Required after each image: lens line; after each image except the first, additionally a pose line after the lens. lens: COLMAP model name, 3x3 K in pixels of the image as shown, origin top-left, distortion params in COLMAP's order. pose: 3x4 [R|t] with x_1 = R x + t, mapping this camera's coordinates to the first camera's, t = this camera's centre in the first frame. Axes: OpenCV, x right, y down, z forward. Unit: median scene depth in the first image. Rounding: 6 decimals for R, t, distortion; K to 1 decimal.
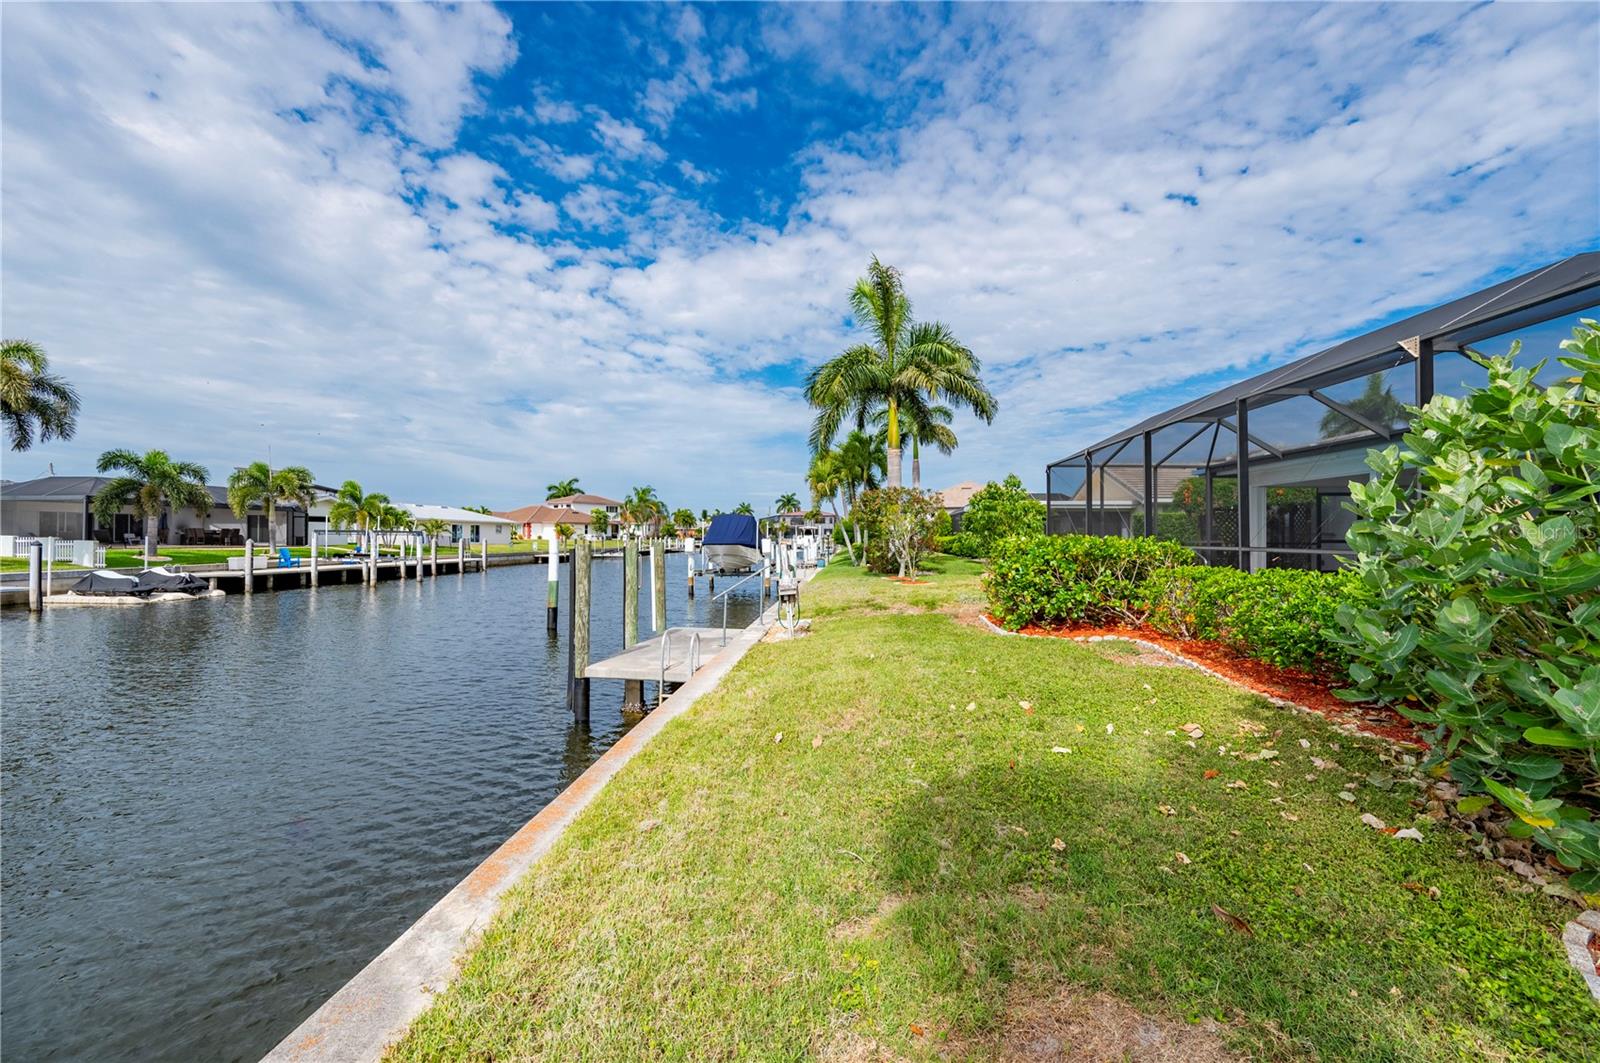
lens RADIAL K [[648.8, 0, 796.6], [0, 648.8, 547.0], [0, 0, 1]] dist [-0.002575, 0.001131]
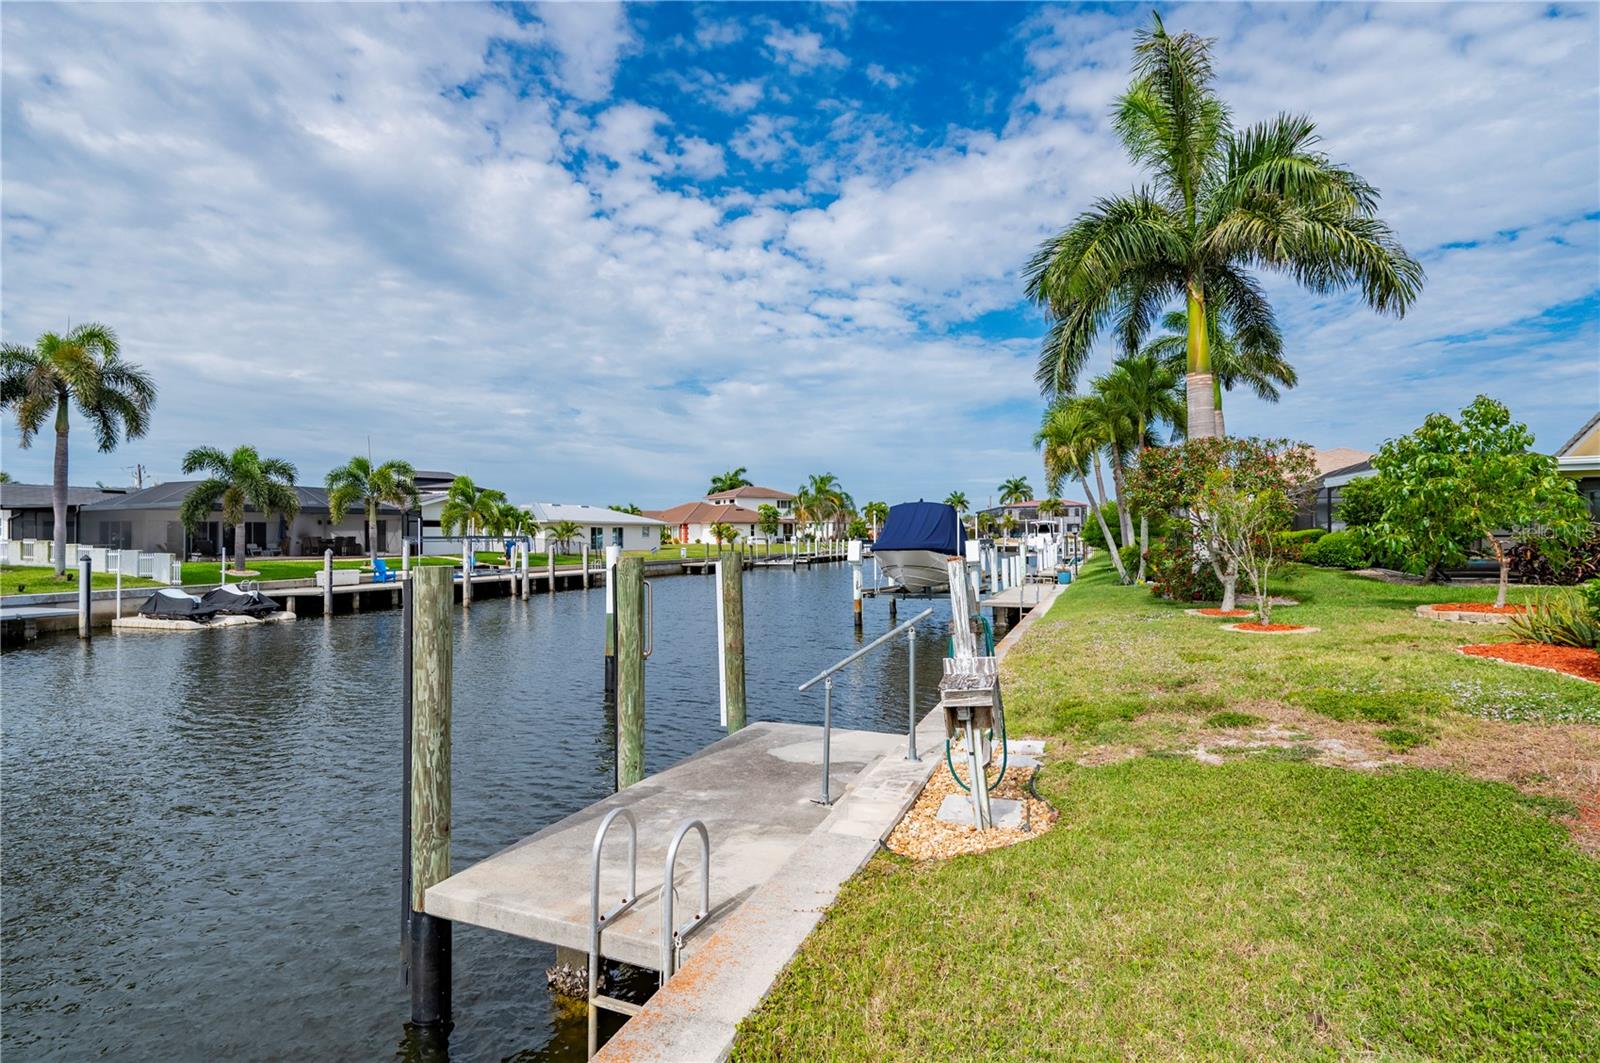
lens RADIAL K [[816.8, 0, 789.4], [0, 816.8, 525.8], [0, 0, 1]] dist [-0.000109, -0.003876]
pose [[0.959386, -0.019224, -0.281442, 0.004984], [0.010862, 0.999453, -0.031241, -0.002636], [0.281888, 0.026915, 0.959070, 0.141976]]
